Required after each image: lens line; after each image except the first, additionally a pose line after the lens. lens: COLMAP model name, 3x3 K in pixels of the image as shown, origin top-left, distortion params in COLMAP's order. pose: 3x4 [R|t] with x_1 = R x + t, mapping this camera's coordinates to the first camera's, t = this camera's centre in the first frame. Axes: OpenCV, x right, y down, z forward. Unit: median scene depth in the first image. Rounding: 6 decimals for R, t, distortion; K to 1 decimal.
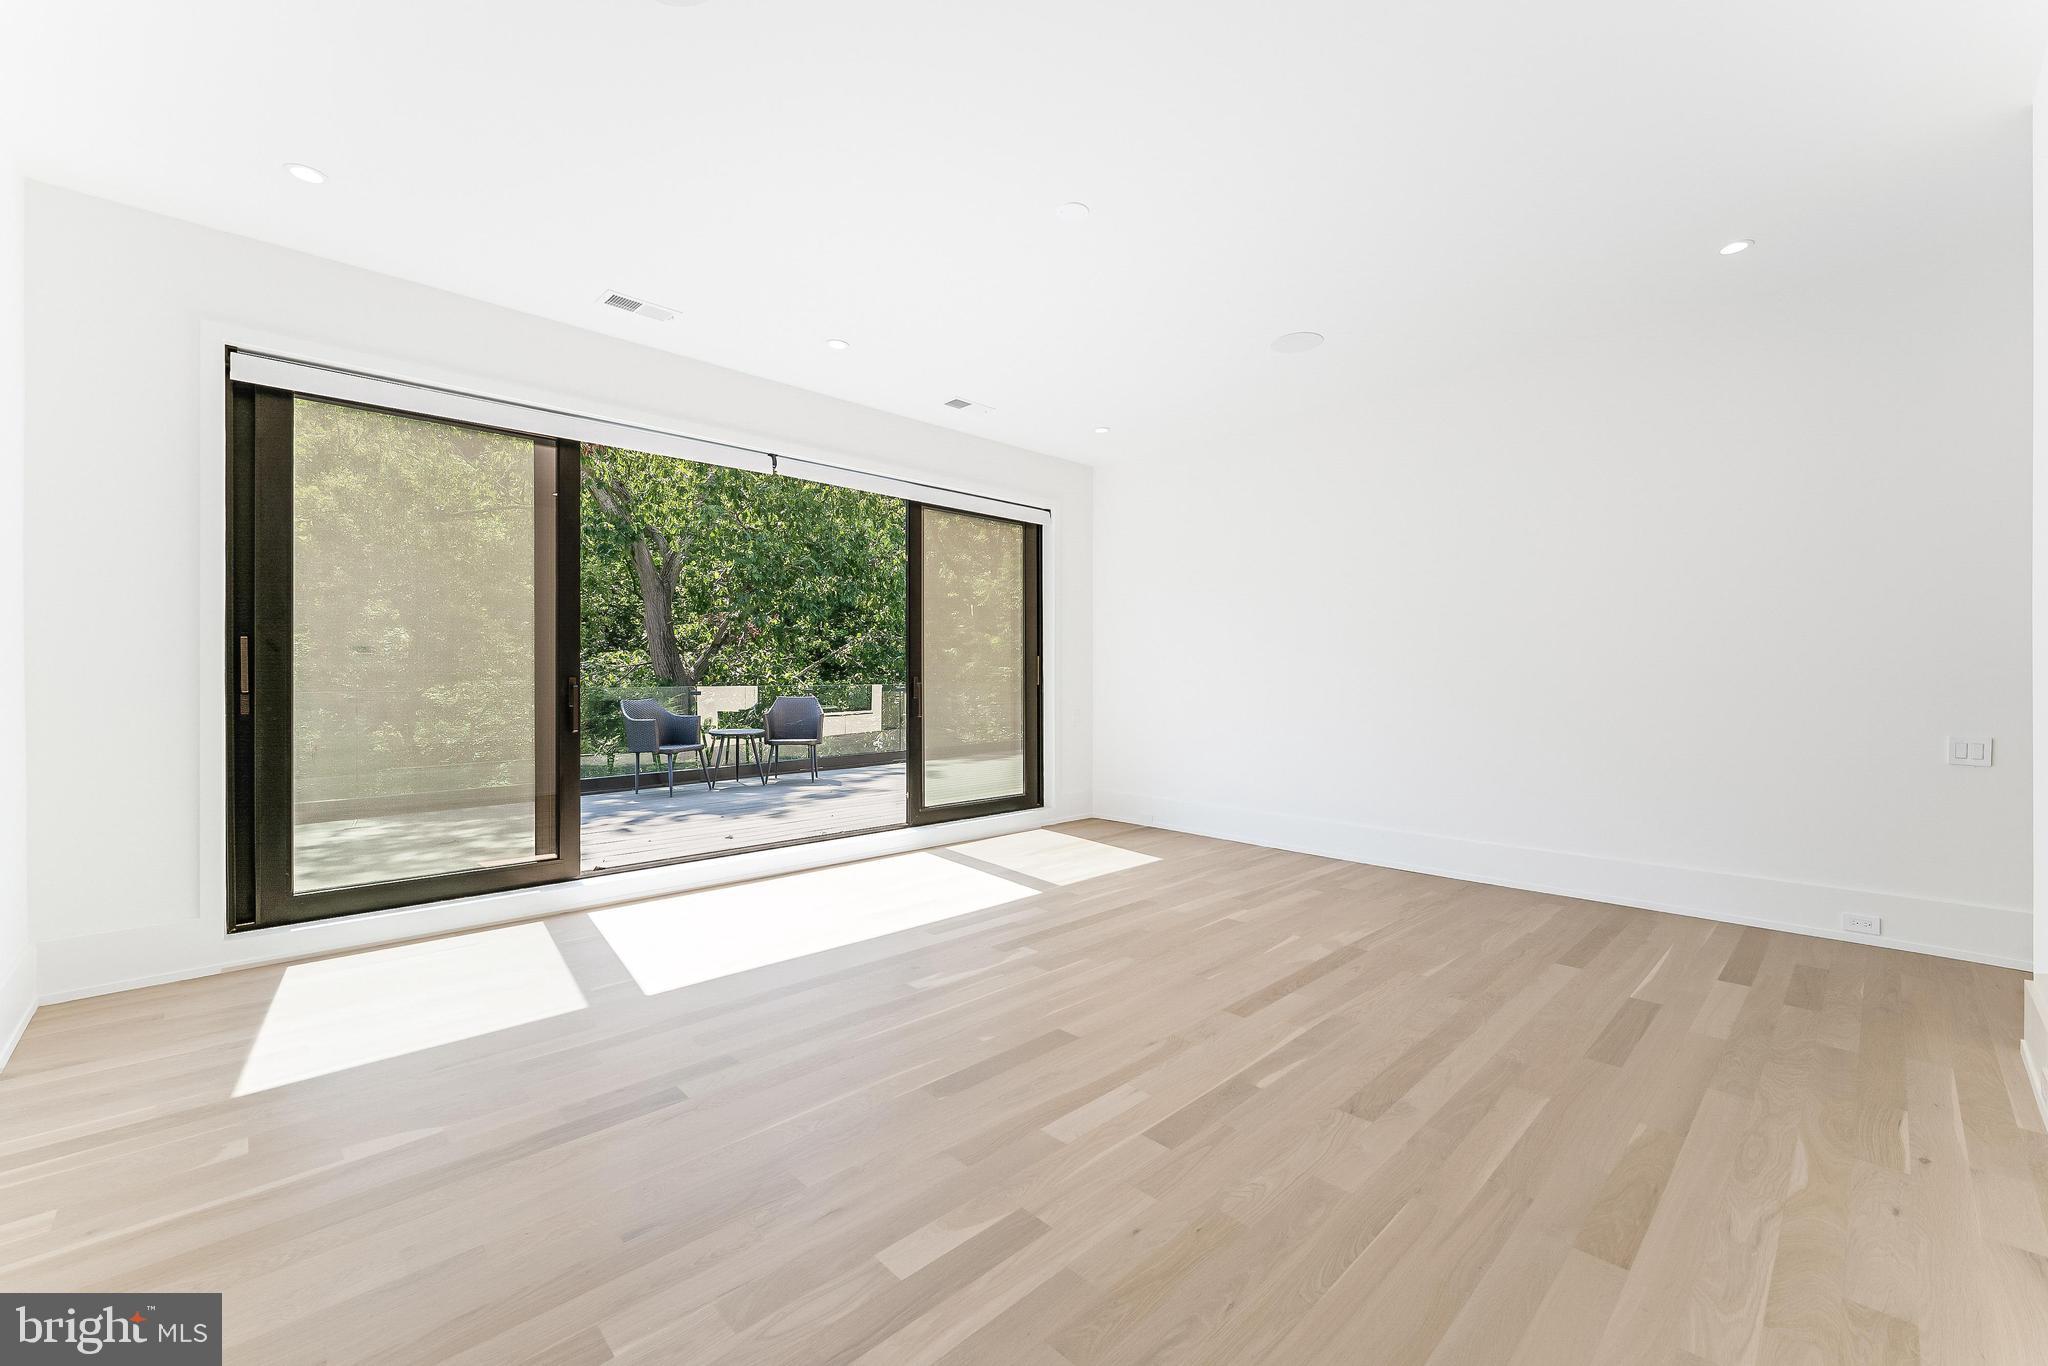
lens RADIAL K [[834.6, 0, 1028.1], [0, 834.6, 671.2], [0, 0, 1]] dist [0.006238, -0.000380]
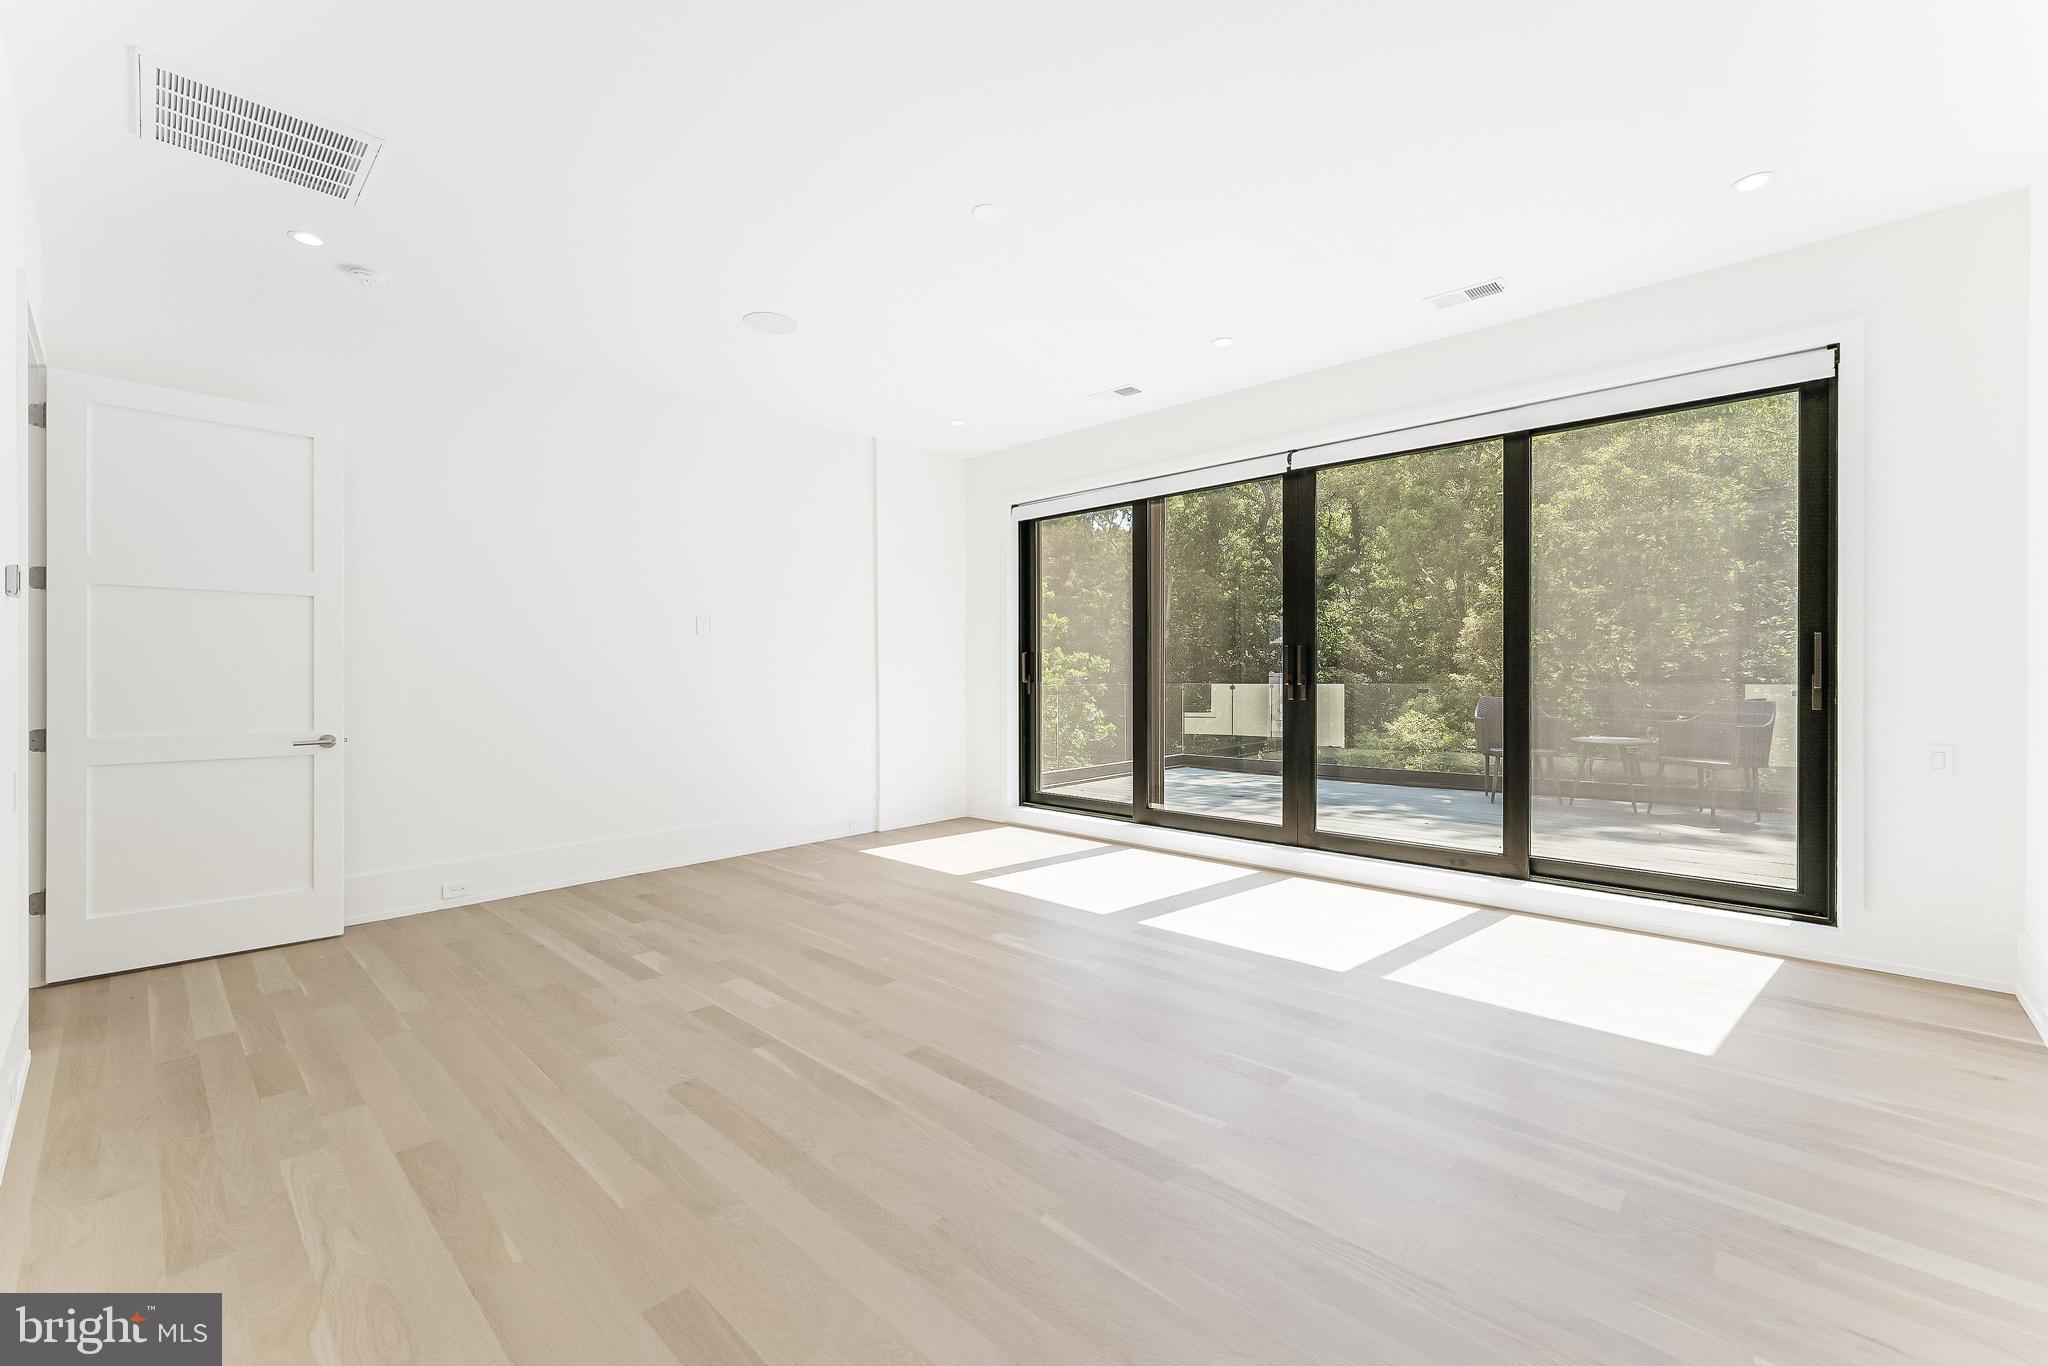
lens RADIAL K [[834.6, 0, 1028.1], [0, 834.6, 671.2], [0, 0, 1]] dist [0.006238, -0.000380]
pose [[0.047161, -0.001342, -0.998886, 1.190248], [0.008902, 0.999960, -0.000923, 0.003294], [0.998848, -0.008848, 0.047171, 1.120178]]
